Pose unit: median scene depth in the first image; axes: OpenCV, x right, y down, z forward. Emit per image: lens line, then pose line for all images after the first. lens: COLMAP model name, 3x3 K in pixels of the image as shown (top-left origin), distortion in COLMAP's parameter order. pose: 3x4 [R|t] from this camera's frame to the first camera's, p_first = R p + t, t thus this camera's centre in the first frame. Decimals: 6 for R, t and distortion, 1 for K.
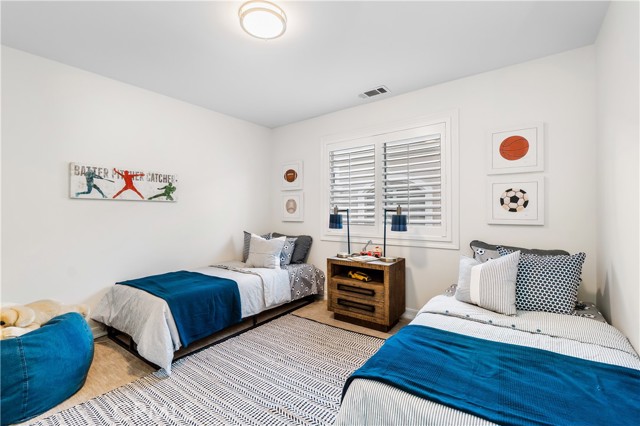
lens RADIAL K [[277.6, 0, 316.4], [0, 277.6, 209.8], [0, 0, 1]] dist [-0.001377, -0.000753]
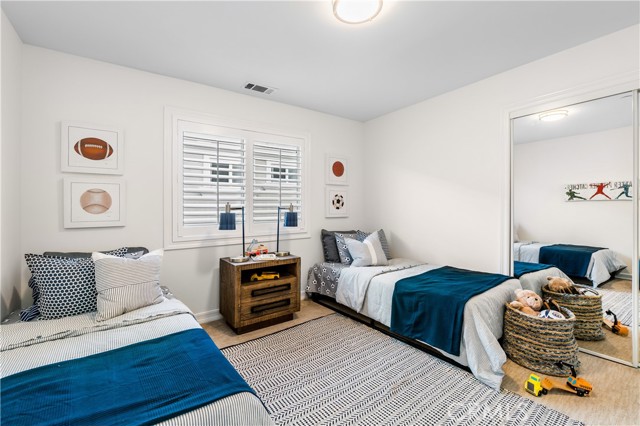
lens RADIAL K [[277.6, 0, 316.4], [0, 277.6, 211.9], [0, 0, 1]] dist [-0.001377, -0.000753]
pose [[0.298255, -0.007674, 0.954455, -0.717157], [0.003848, 0.999969, 0.006837, 0.009810], [-0.954478, 0.001634, 0.298275, 0.547864]]
